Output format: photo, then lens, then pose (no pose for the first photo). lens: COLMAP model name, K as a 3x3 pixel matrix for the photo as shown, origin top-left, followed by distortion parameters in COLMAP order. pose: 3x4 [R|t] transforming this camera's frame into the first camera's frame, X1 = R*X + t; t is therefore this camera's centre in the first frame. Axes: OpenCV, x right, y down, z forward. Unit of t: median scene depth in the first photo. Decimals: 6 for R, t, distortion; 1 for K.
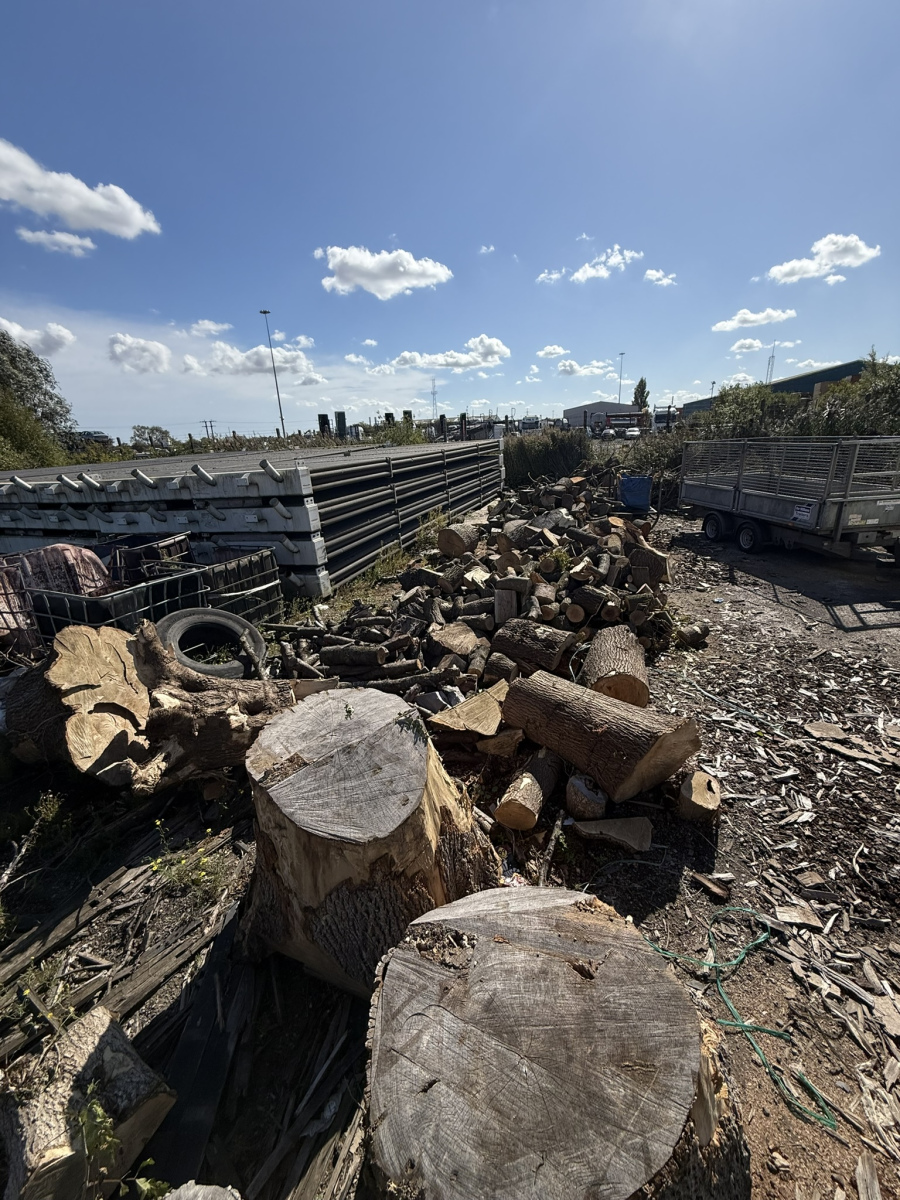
lens RADIAL K [[470.1, 0, 449.3], [0, 470.1, 590.5], [0, 0, 1]] dist [-0.000295, 0.000321]
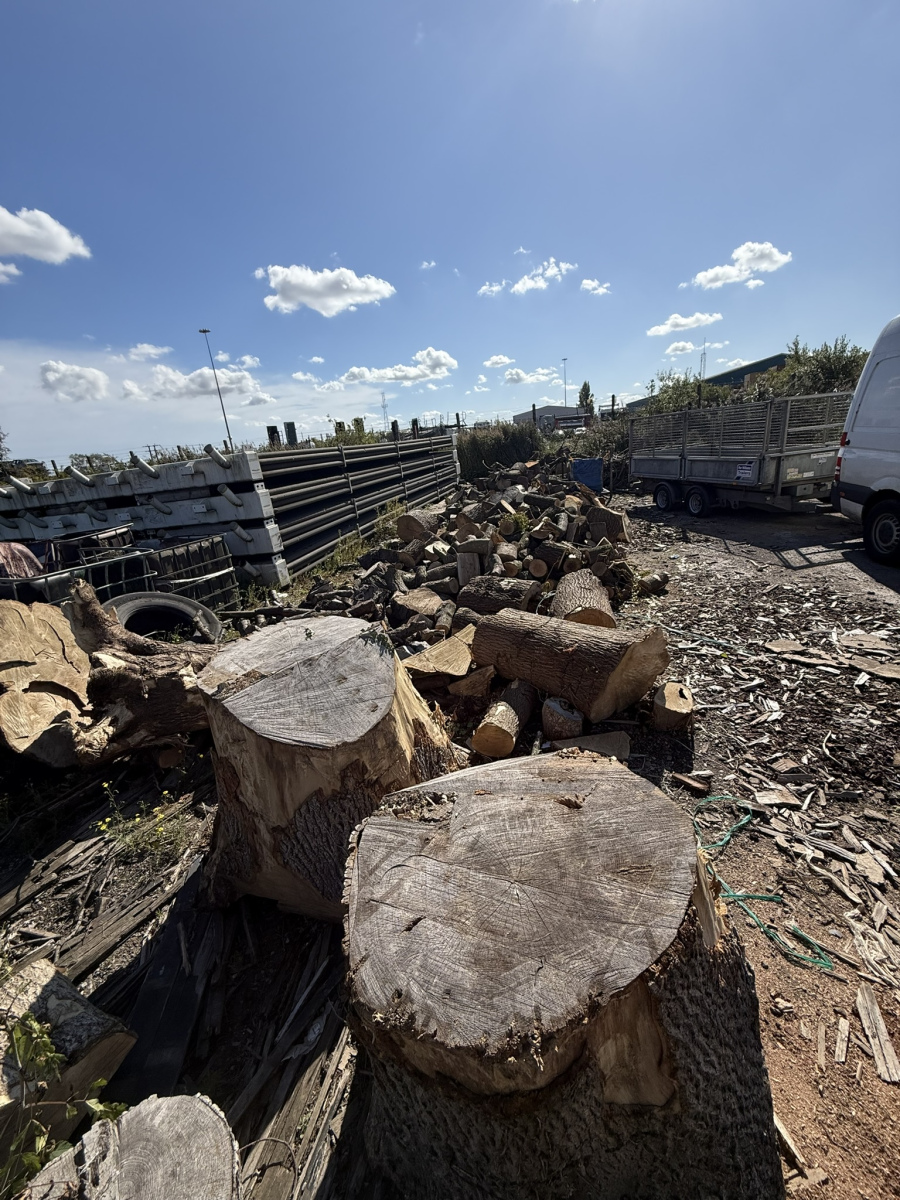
lens RADIAL K [[470.1, 0, 448.9], [0, 470.1, 592.3], [0, 0, 1]] dist [-0.000295, 0.000321]
pose [[0.994581, -0.073162, 0.073866, 0.001522], [0.074634, 0.997060, -0.017356, 0.149493], [-0.072379, 0.022775, 0.997117, 0.026091]]
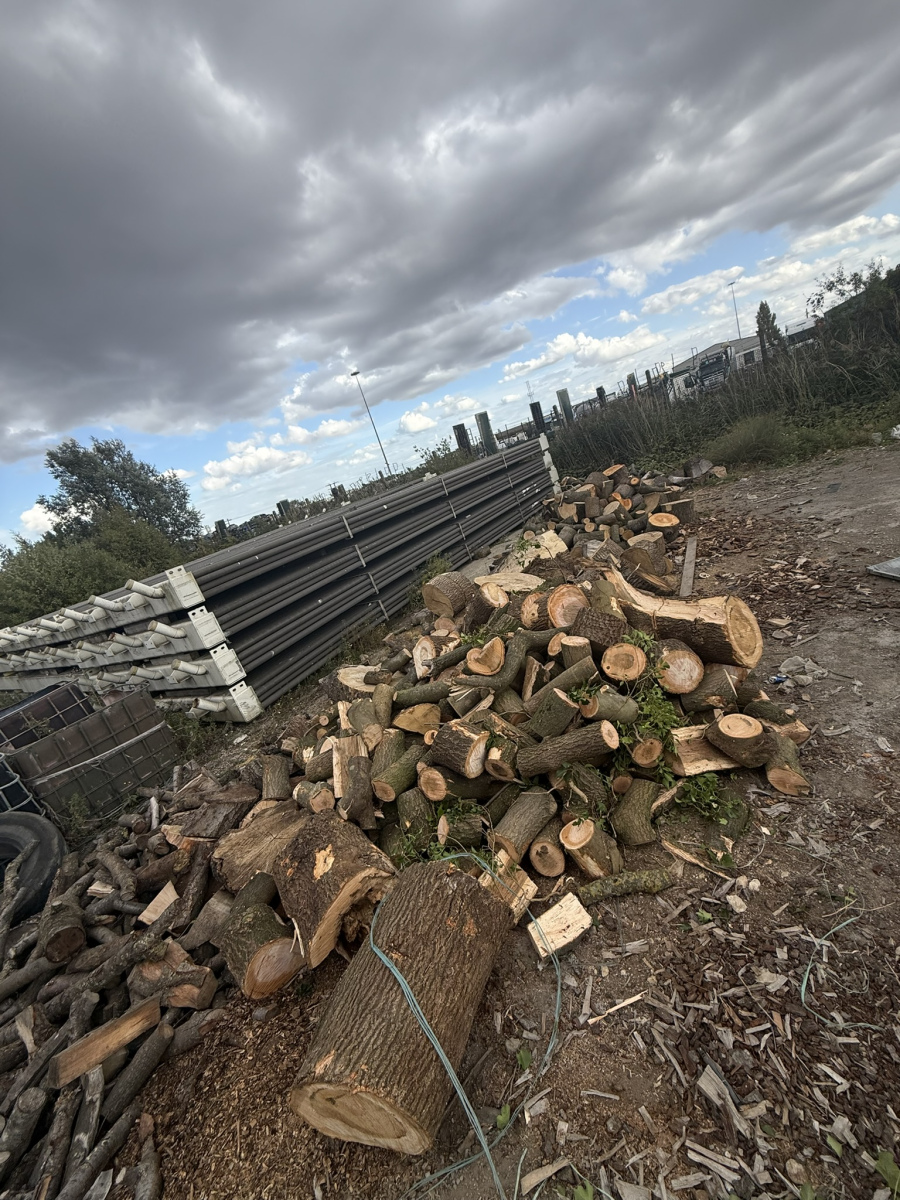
lens RADIAL K [[470.1, 0, 446.2], [0, 470.1, 599.3], [0, 0, 1]] dist [-0.000295, 0.000321]
pose [[0.937735, -0.188380, -0.291831, 0.715624], [0.186386, 0.981857, -0.034888, -0.214403], [0.293109, -0.021678, 0.955833, 0.720434]]
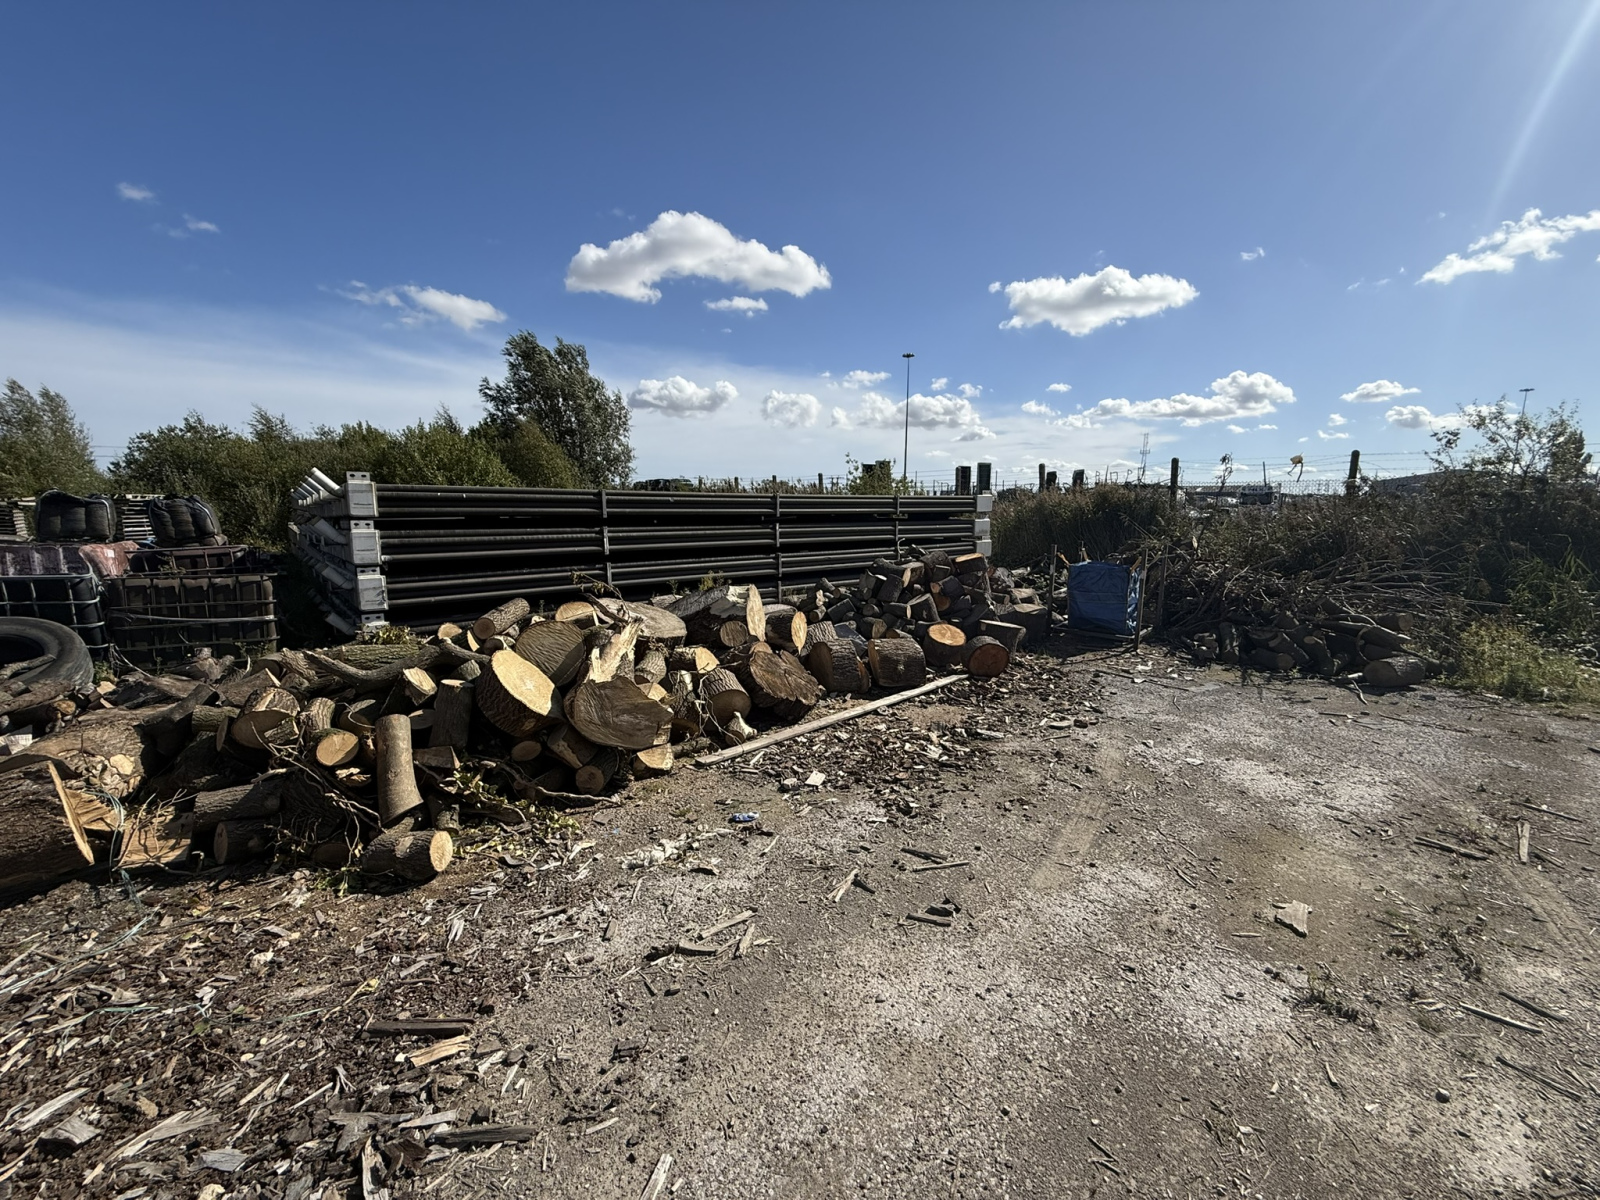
lens RADIAL K [[626.8, 0, 789.6], [0, 626.8, 595.7], [0, 0, 1]] dist [-0.000295, 0.000321]
pose [[0.858555, 0.132486, -0.495309, 1.625428], [-0.214326, 0.970324, -0.111963, -0.237726], [0.465776, 0.202284, 0.861472, 0.998966]]
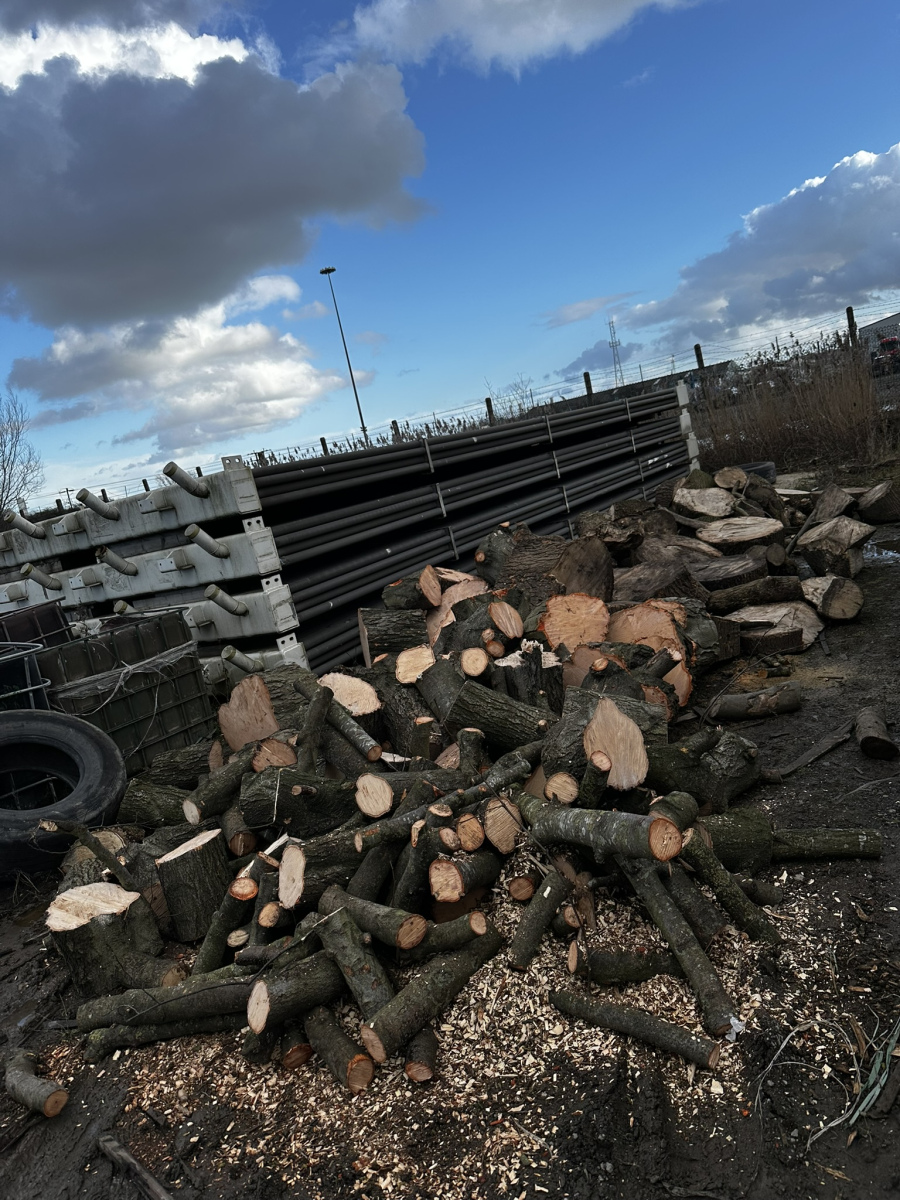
lens RADIAL K [[834.2, 0, 455.9], [0, 834.2, 595.3], [0, 0, 1]] dist [0.075949, 0.000813]
pose [[0.962311, -0.108594, -0.249330, 0.387560], [0.076990, 0.988093, -0.133207, 0.111210], [0.260827, 0.108991, 0.959213, 0.178095]]
